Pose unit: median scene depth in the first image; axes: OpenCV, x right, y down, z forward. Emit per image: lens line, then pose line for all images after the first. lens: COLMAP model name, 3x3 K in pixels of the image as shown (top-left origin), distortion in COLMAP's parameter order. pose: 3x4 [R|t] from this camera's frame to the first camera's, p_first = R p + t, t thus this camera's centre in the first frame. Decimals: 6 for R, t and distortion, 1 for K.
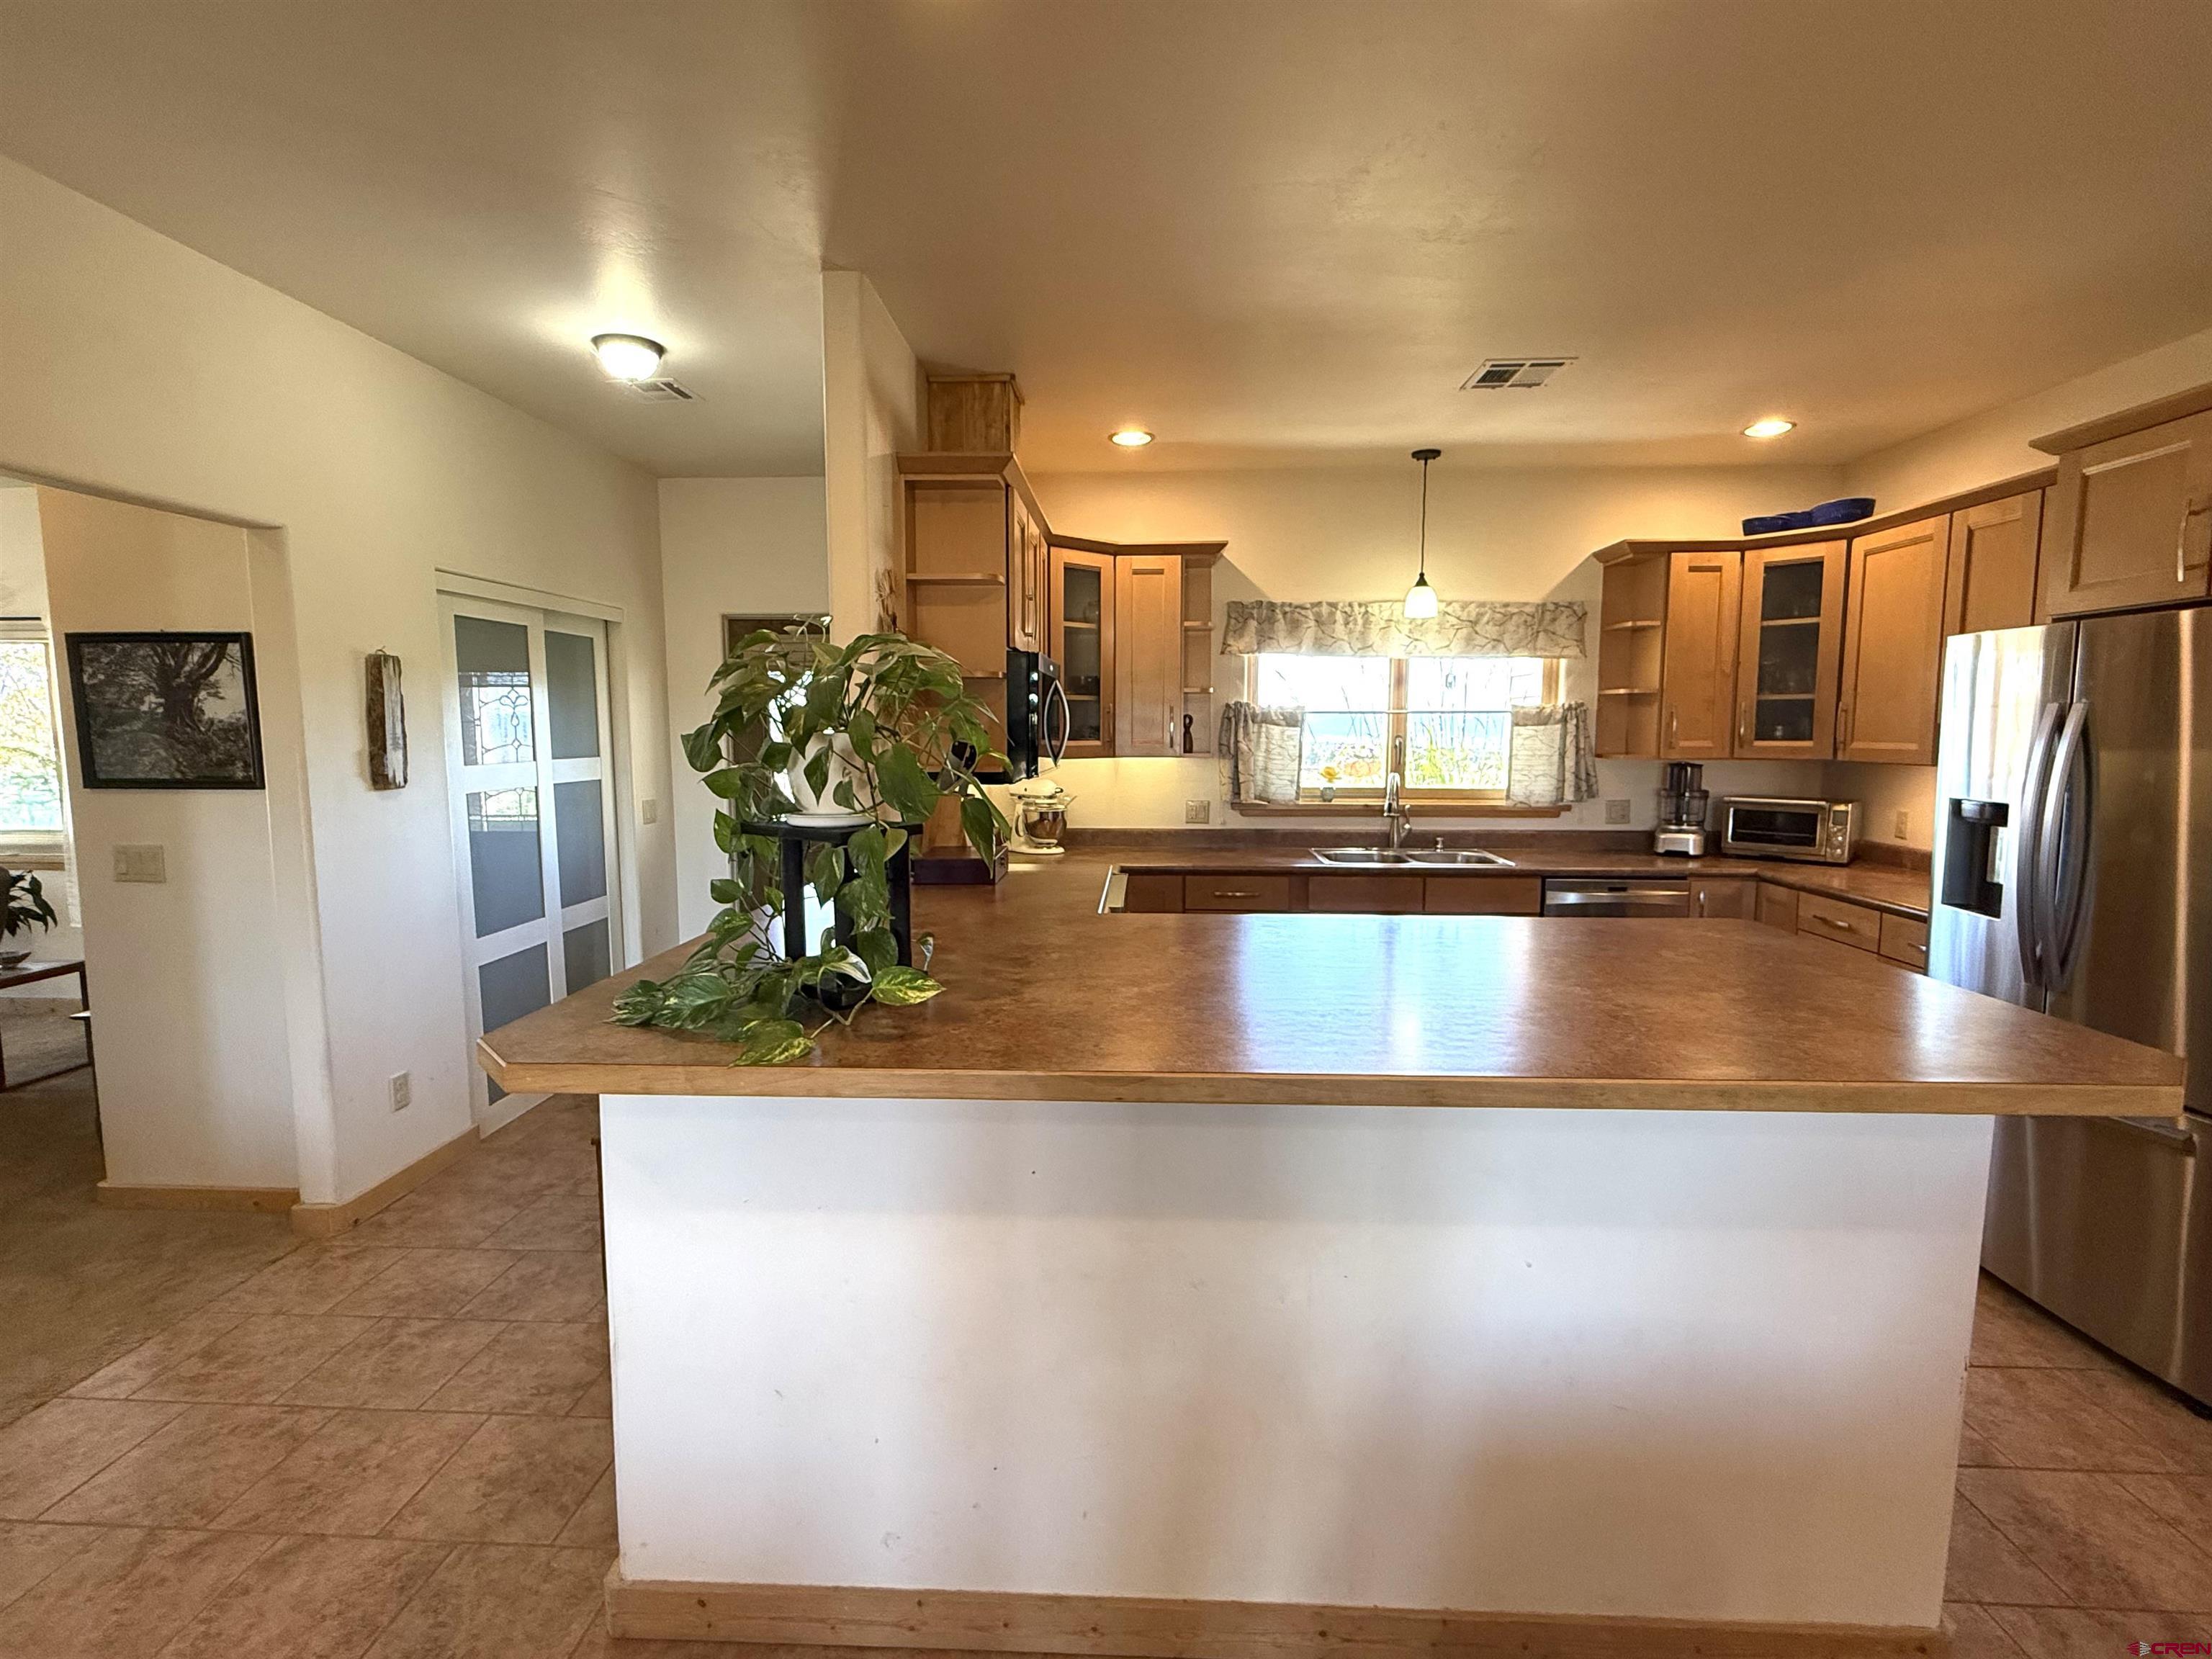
lens RADIAL K [[1021.4, 0, 1106.7], [0, 1021.4, 831.5], [0, 0, 1]] dist [-0.000831, 0.000024]
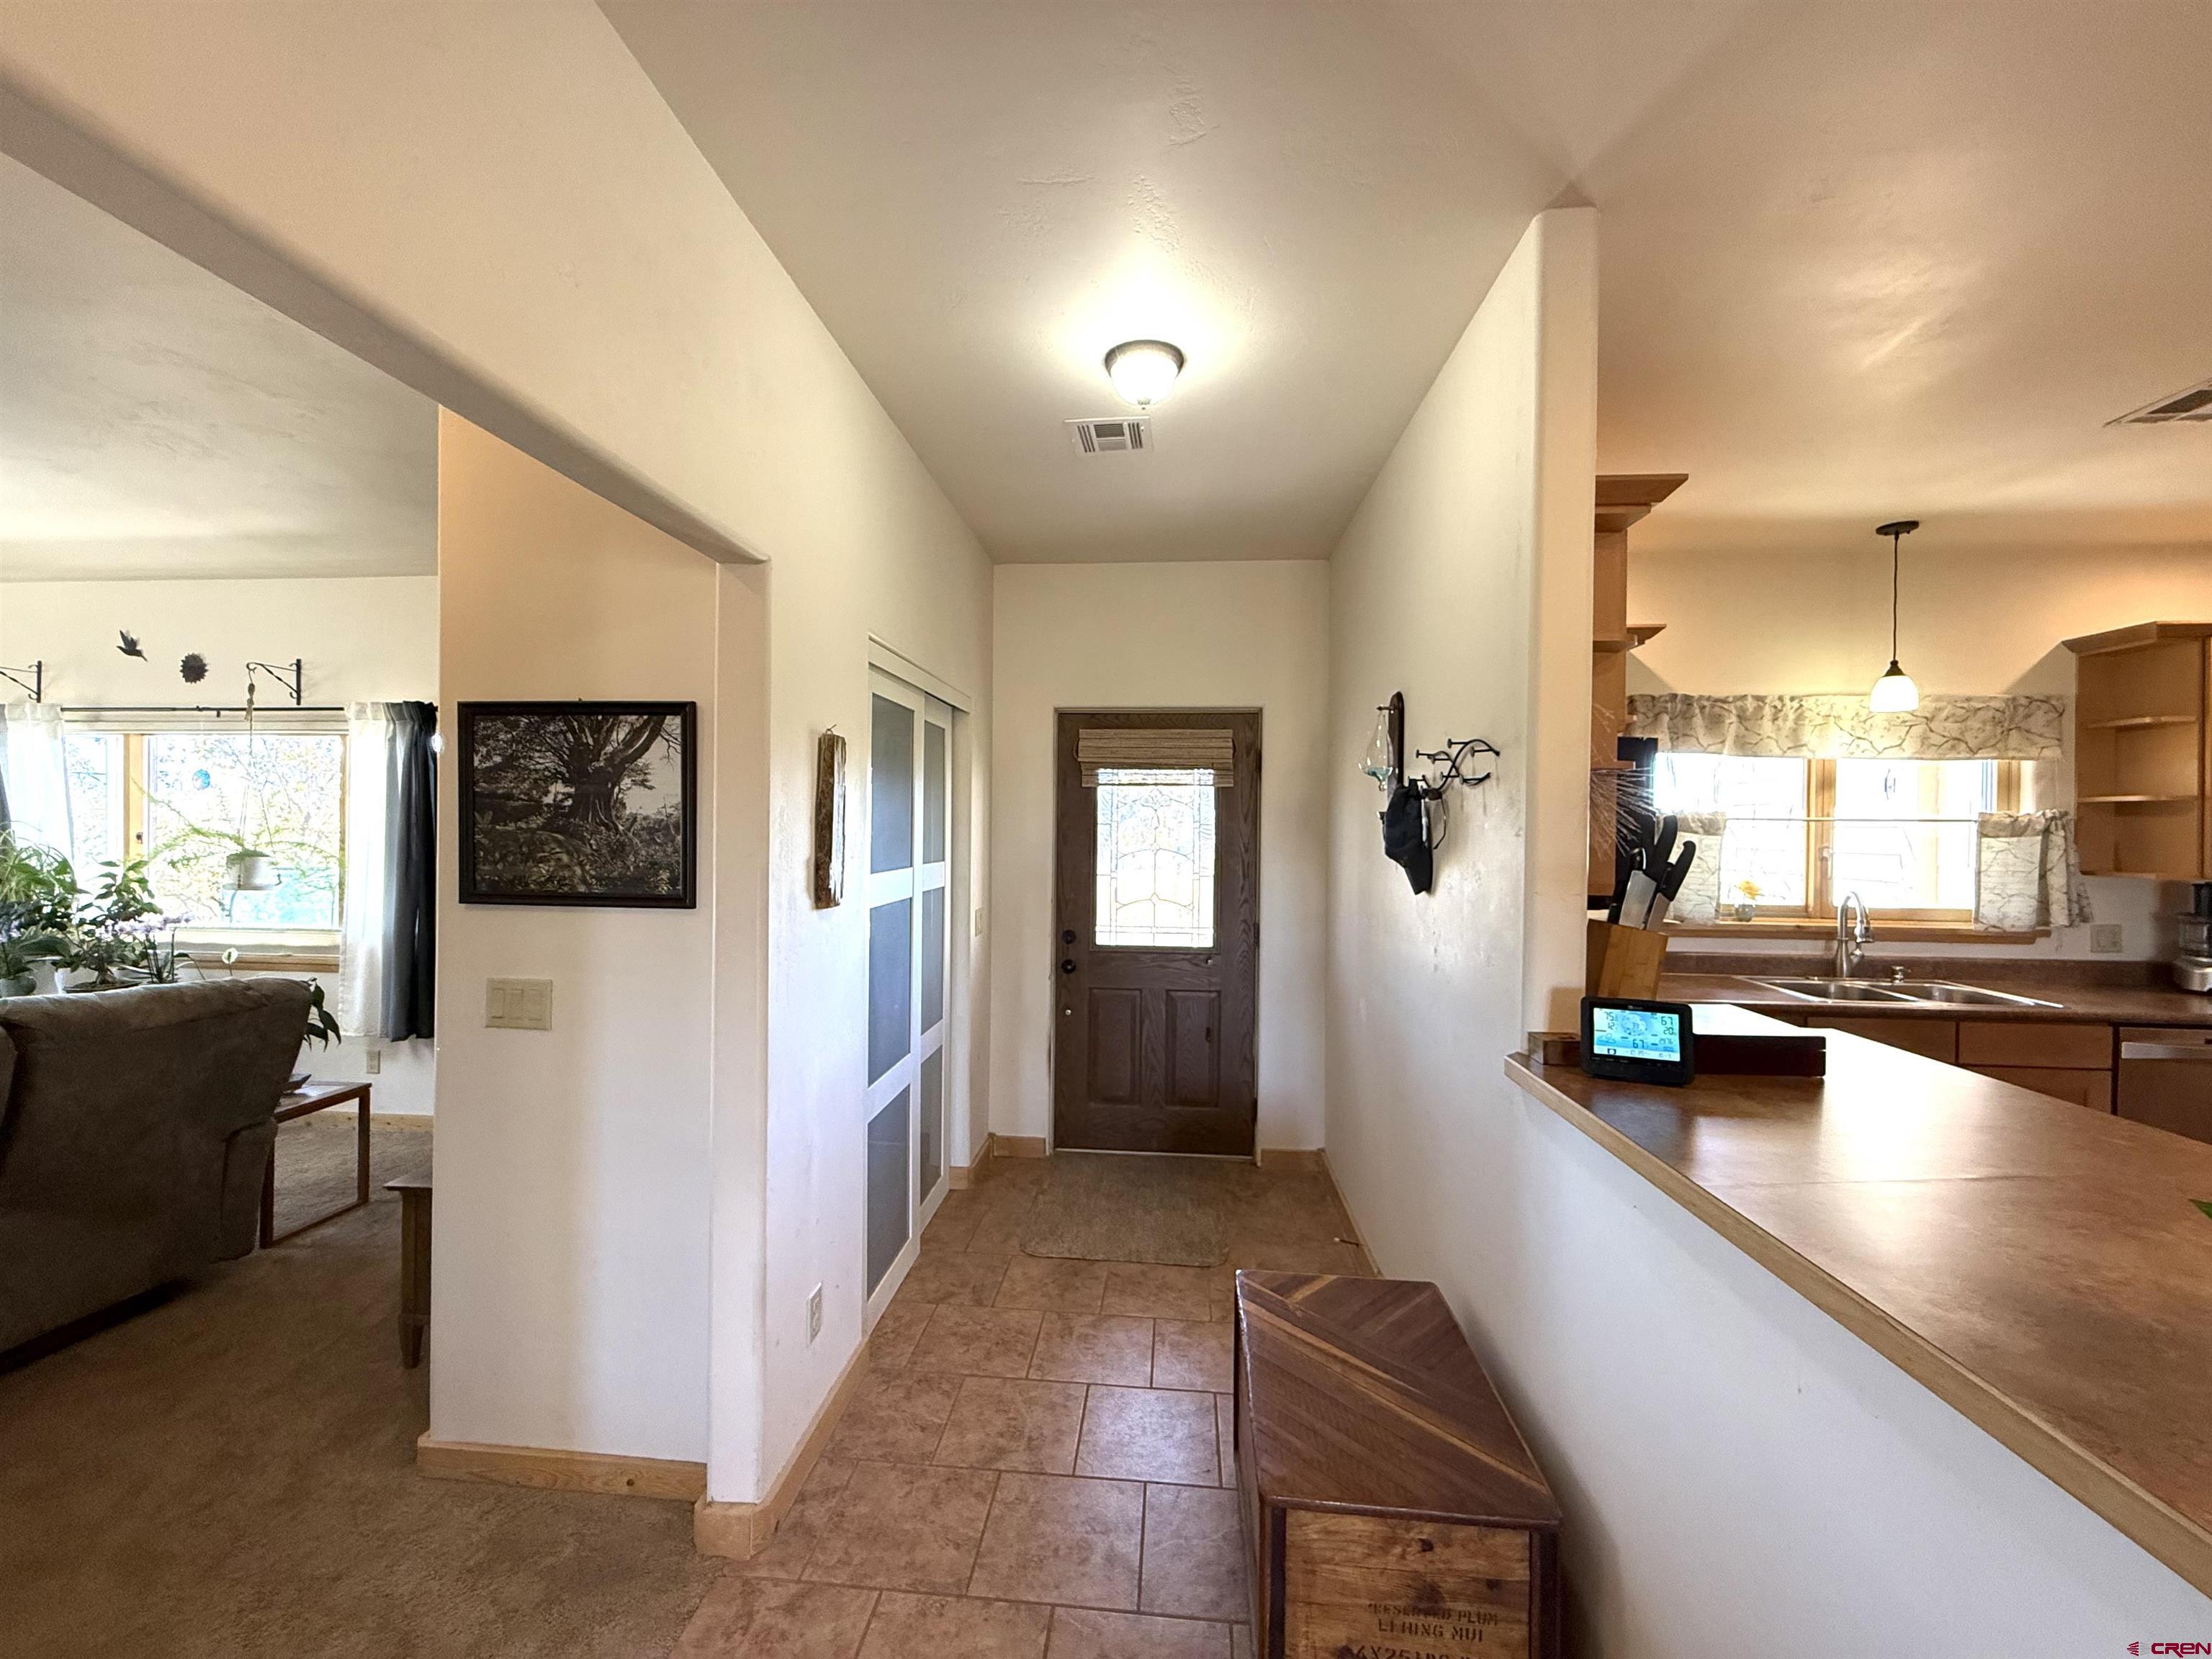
lens RADIAL K [[882.2, 0, 1098.8], [0, 882.2, 828.4], [0, 0, 1]] dist [-0.000492, -0.000217]
pose [[0.999002, 0.010093, -0.043511, -0.329698], [-0.014484, 0.994699, -0.101804, -0.025240], [0.042253, 0.102333, 0.993852, 0.238612]]
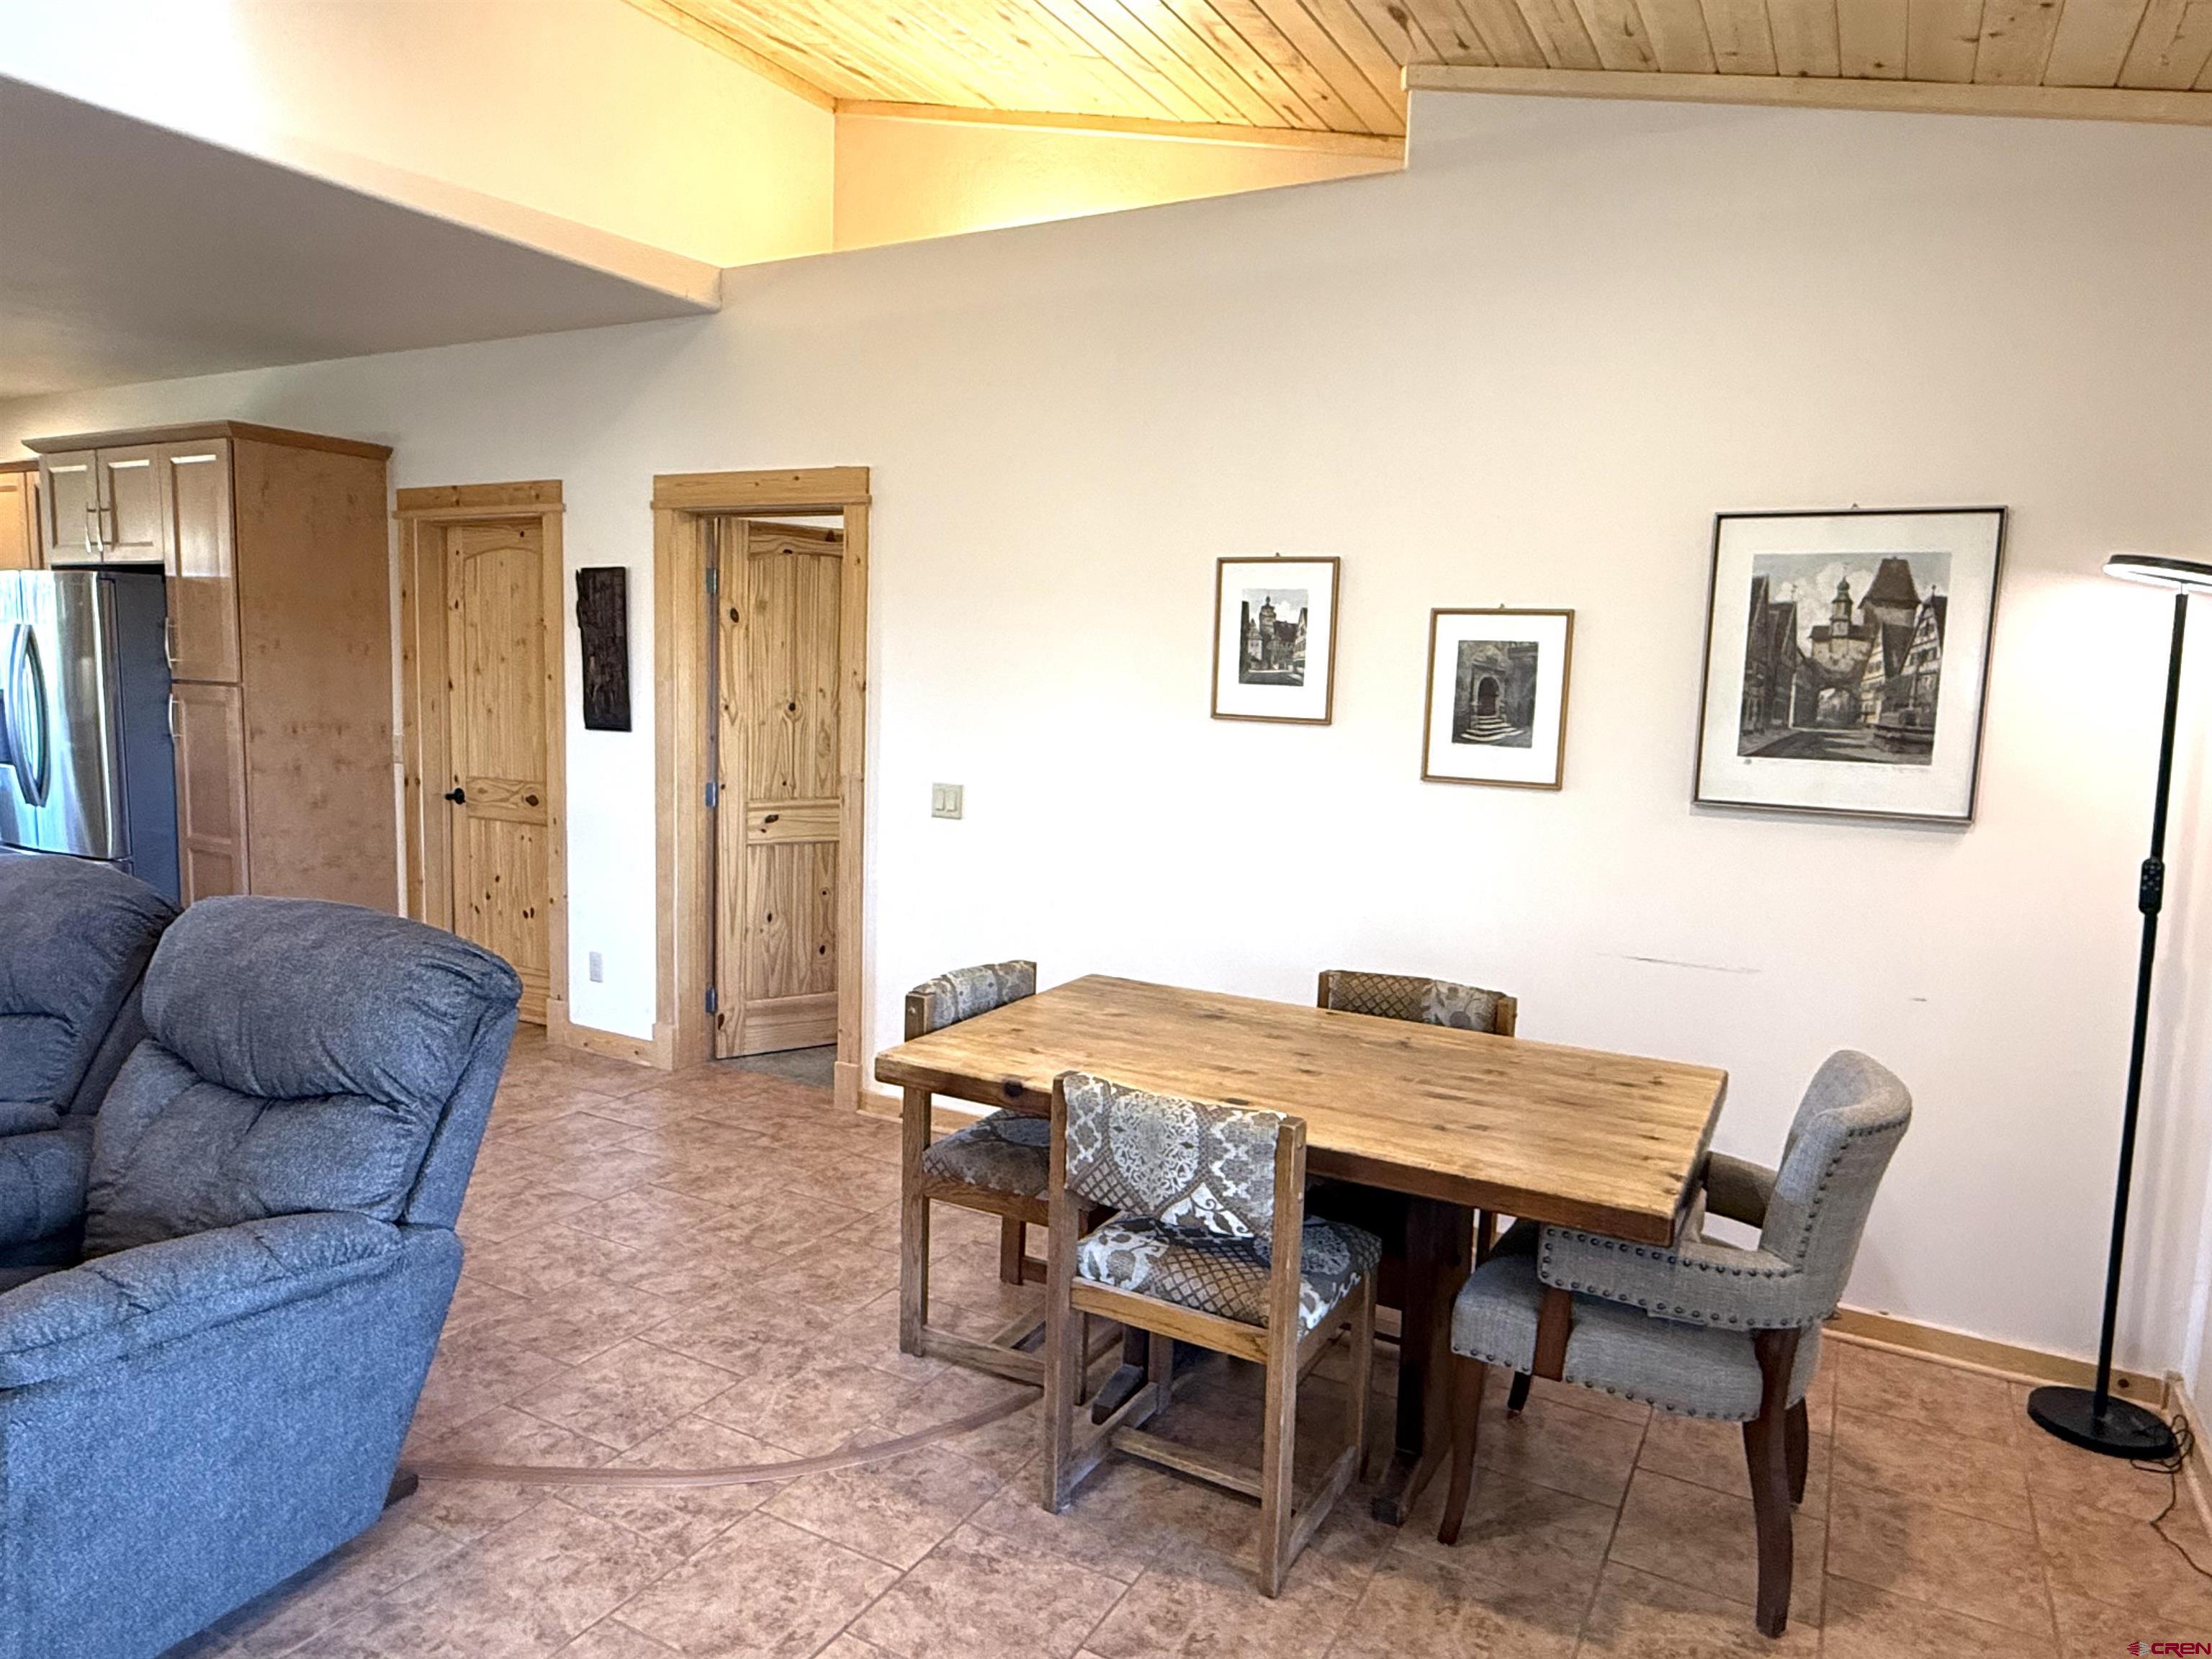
lens RADIAL K [[1405.1, 0, 1101.2], [0, 1405.1, 833.3], [0, 0, 1]] dist [-0.005093, -0.000580]
pose [[0.442232, -0.091118, 0.892260, -0.154962], [0.062191, 0.995547, 0.070841, 0.080571], [-0.894742, 0.024163, 0.445930, -0.792436]]
